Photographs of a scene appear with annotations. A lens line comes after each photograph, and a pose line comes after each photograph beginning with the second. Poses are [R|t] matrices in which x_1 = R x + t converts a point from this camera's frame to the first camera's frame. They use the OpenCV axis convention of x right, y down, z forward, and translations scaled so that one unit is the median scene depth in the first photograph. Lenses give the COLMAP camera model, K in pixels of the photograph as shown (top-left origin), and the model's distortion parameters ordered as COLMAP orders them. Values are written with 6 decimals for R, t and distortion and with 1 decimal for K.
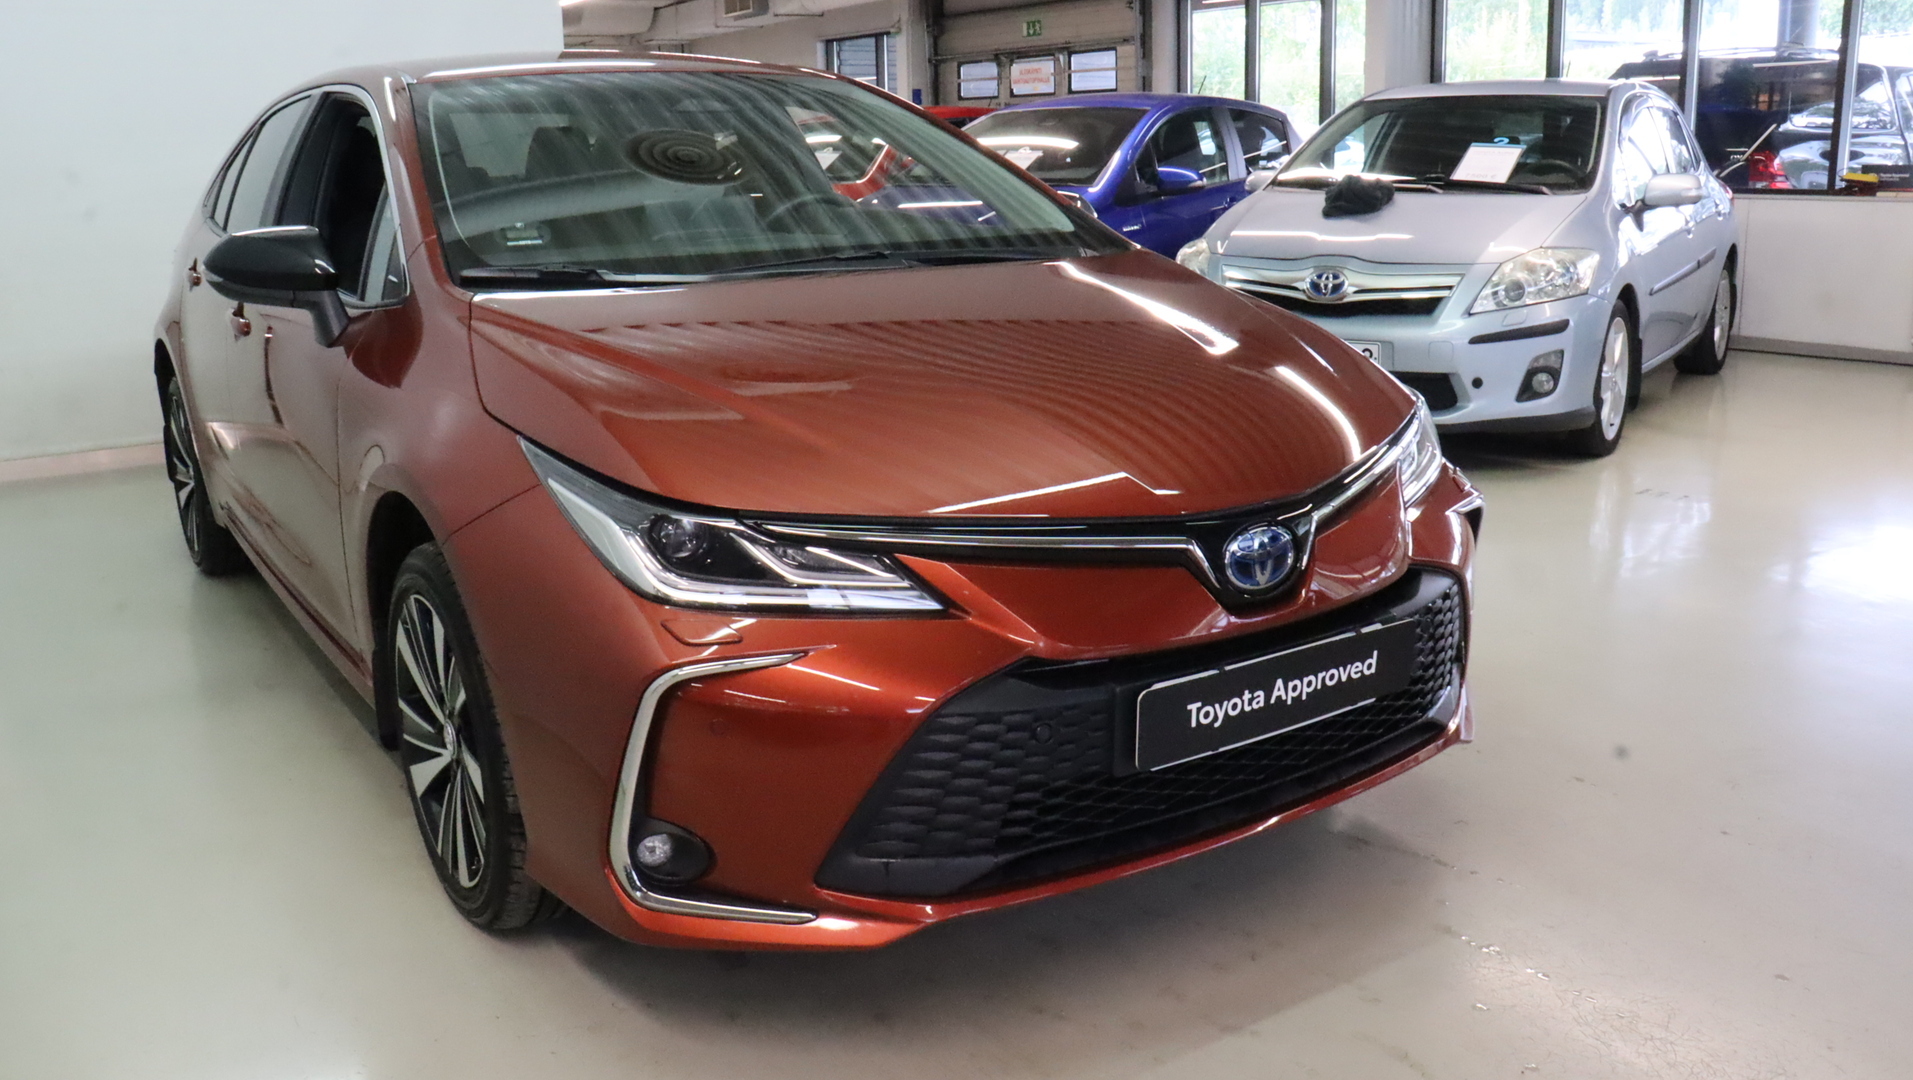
lens RADIAL K [[1569.6, 0, 956.5], [0, 1569.6, 540.0], [0, 0, 1]] dist [-0.161359, 0.127526]
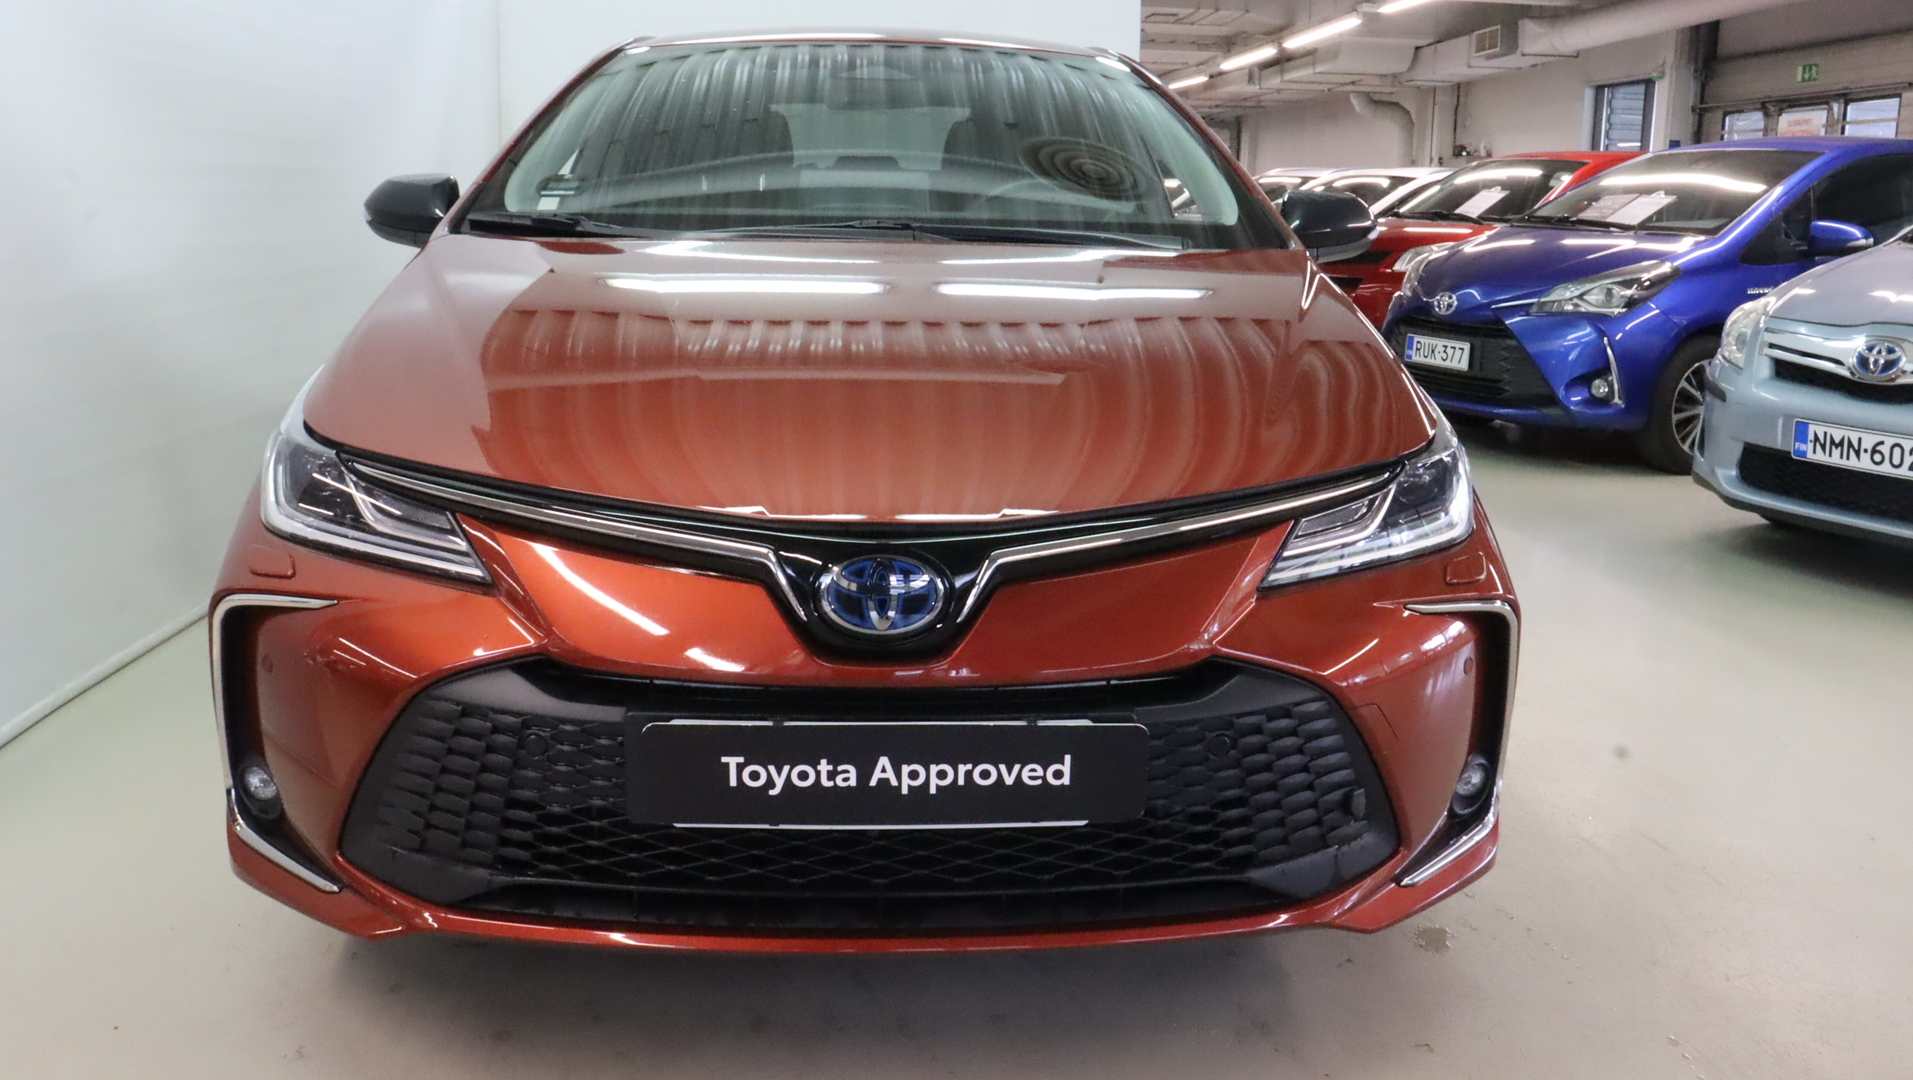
lens RADIAL K [[1569.6, 0, 956.5], [0, 1569.6, 540.0], [0, 0, 1]] dist [-0.161359, 0.127526]
pose [[0.859706, 0.143102, -0.490334, 0.580617], [-0.158736, 0.987272, 0.009818, -0.027193], [0.485498, 0.069393, 0.871479, 0.337362]]
